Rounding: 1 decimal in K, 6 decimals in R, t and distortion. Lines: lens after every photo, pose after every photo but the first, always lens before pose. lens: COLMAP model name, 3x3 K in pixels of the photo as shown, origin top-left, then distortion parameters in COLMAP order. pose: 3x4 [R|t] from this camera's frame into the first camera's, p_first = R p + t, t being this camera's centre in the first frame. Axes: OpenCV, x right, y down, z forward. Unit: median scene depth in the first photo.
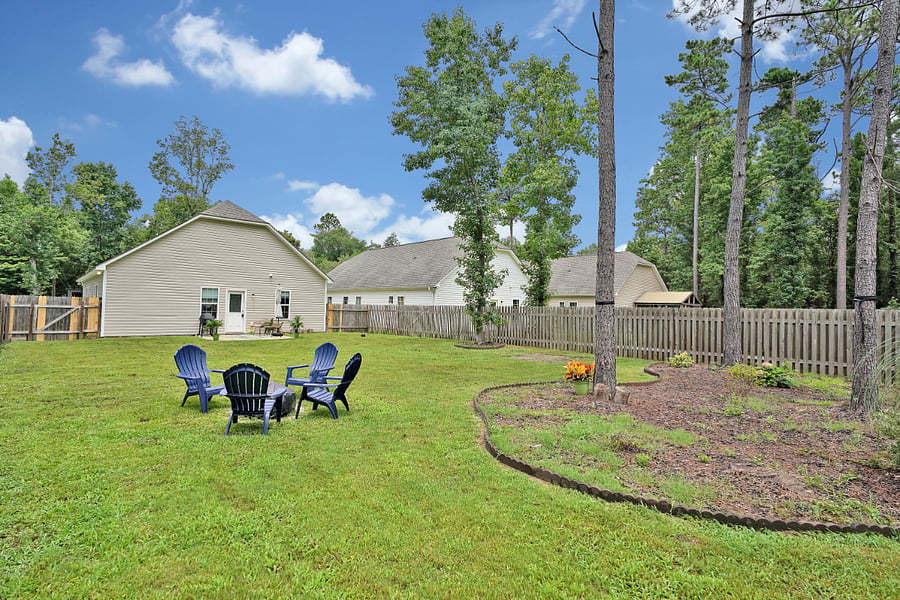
lens RADIAL K [[415.5, 0, 453.2], [0, 415.5, 301.1], [0, 0, 1]] dist [0.001117, 0.000157]
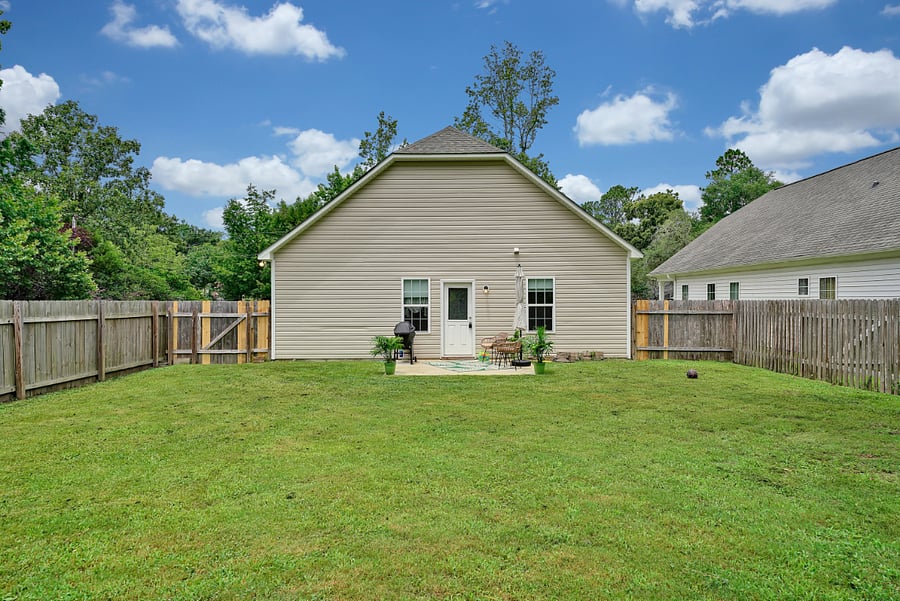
lens RADIAL K [[609.7, 0, 447.4], [0, 609.7, 299.8], [0, 0, 1]] dist [0.053857, -0.003686]
pose [[0.736232, -0.025419, -0.676252, 0.023881], [0.030732, 0.999519, -0.004112, 0.002380], [0.676031, -0.017755, 0.736659, 0.401184]]
